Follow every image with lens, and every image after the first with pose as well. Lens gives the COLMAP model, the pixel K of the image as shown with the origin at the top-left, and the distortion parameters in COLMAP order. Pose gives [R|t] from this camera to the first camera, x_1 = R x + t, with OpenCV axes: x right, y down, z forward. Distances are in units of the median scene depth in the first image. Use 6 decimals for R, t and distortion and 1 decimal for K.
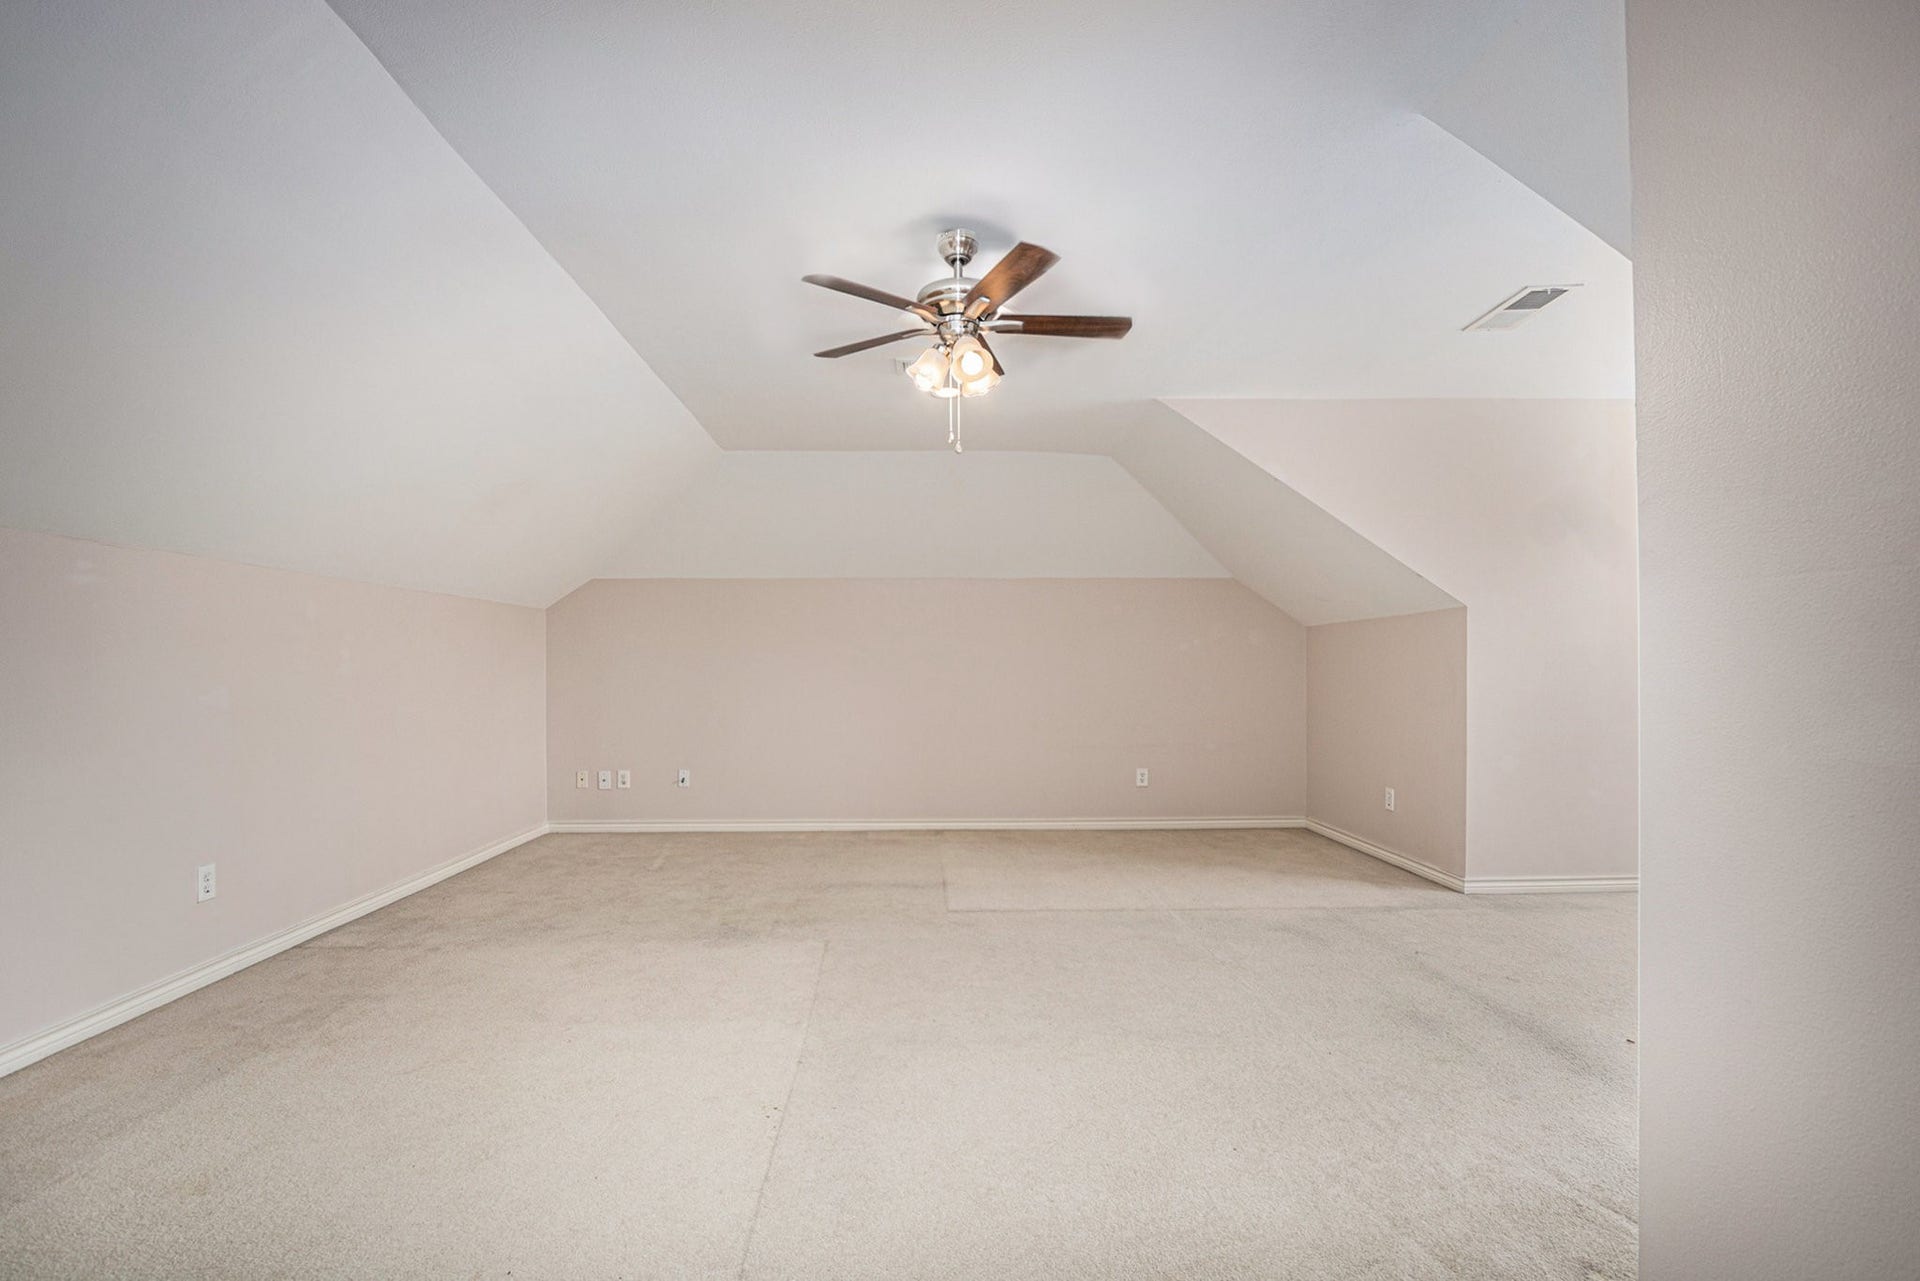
lens RADIAL K [[918.2, 0, 936.8], [0, 918.2, 680.3], [0, 0, 1]] dist [-0.017994, 0.002128]
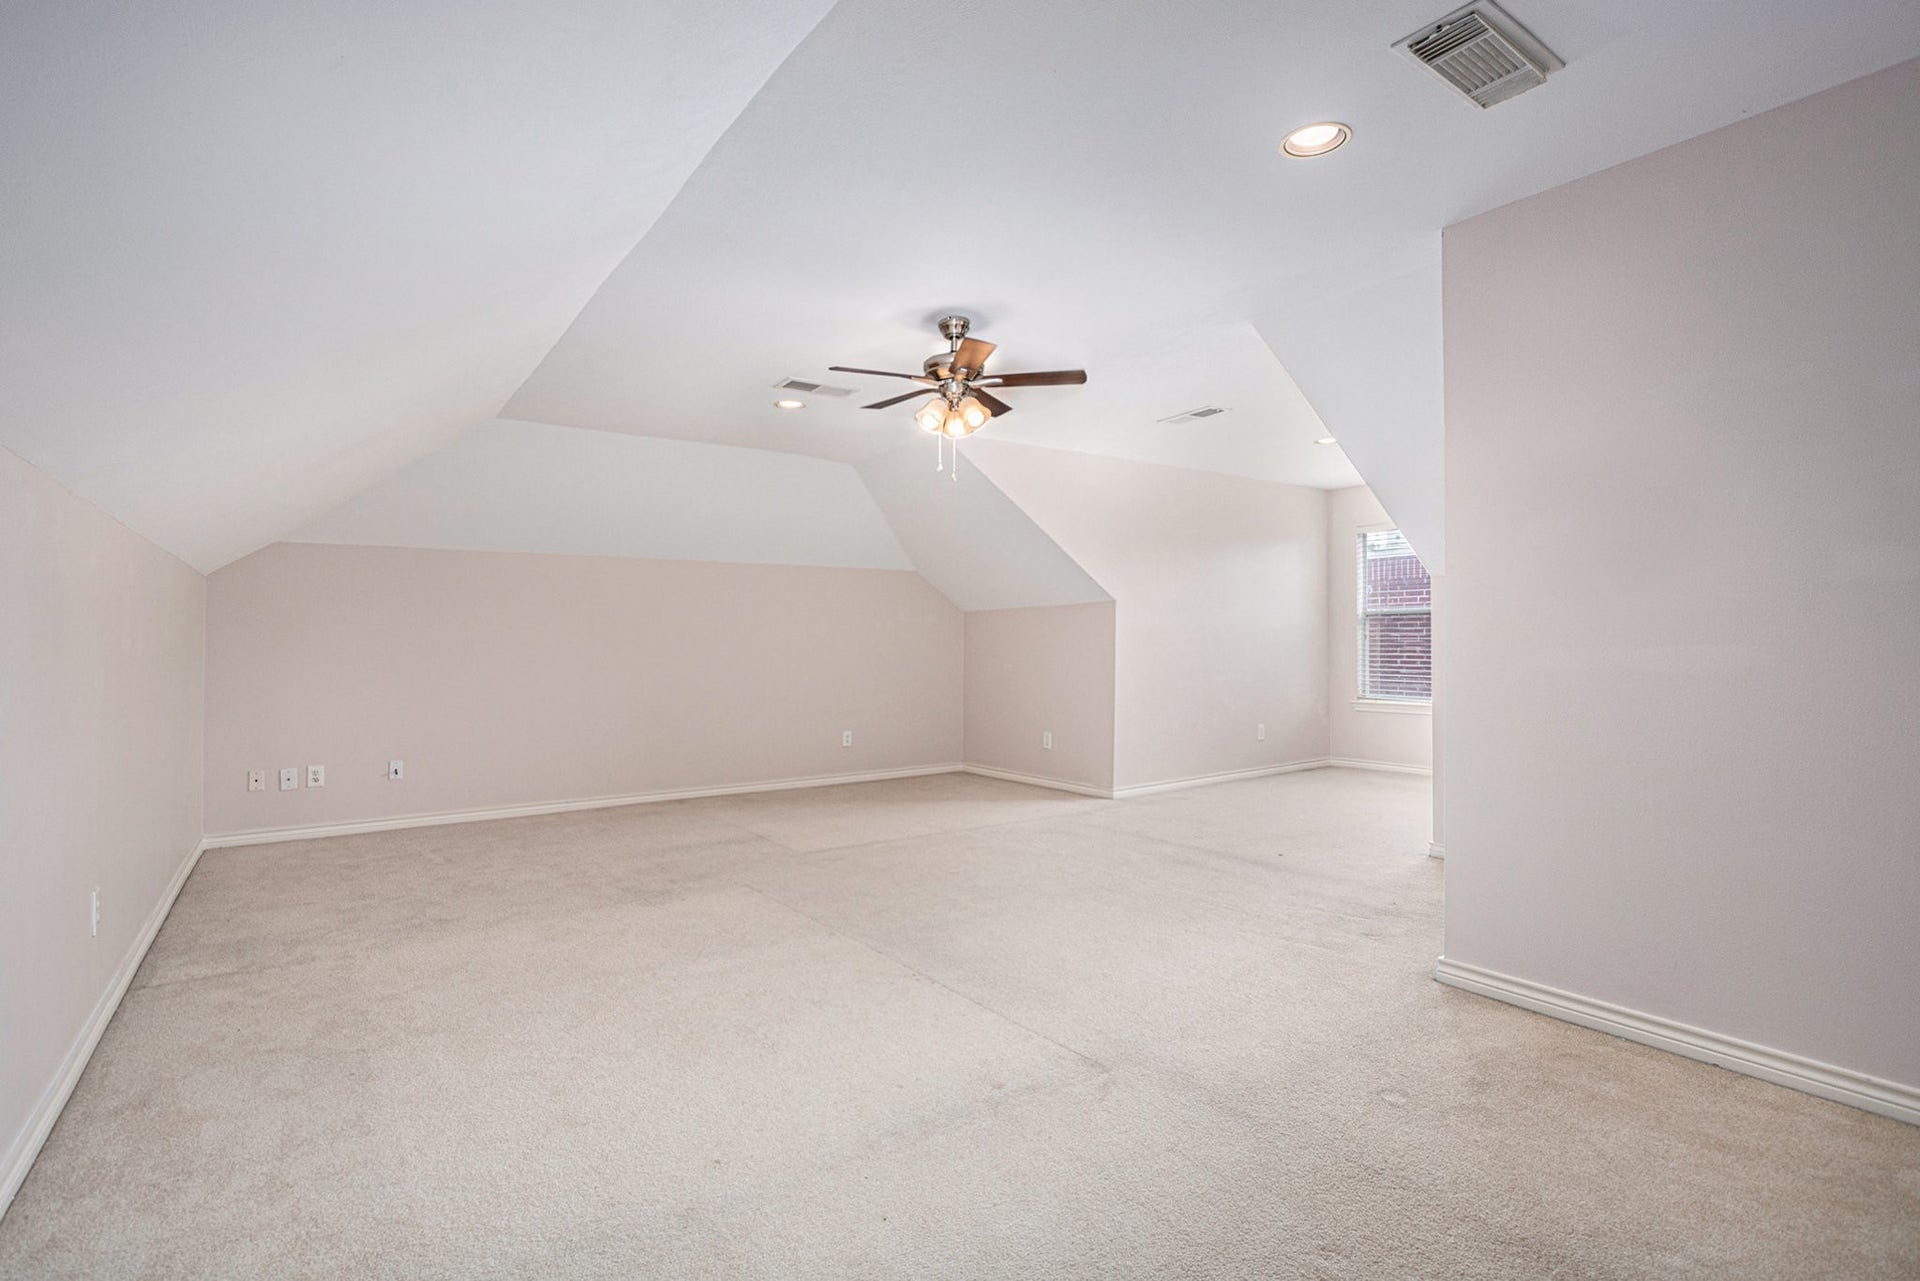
lens RADIAL K [[918.2, 0, 971.8], [0, 918.2, 638.7], [0, 0, 1]] dist [-0.017994, 0.002128]
pose [[0.825192, -0.000128, 0.564852, -0.316912], [0.012407, 0.999763, -0.017899, 0.001914], [-0.564715, 0.021778, 0.824998, -0.057731]]
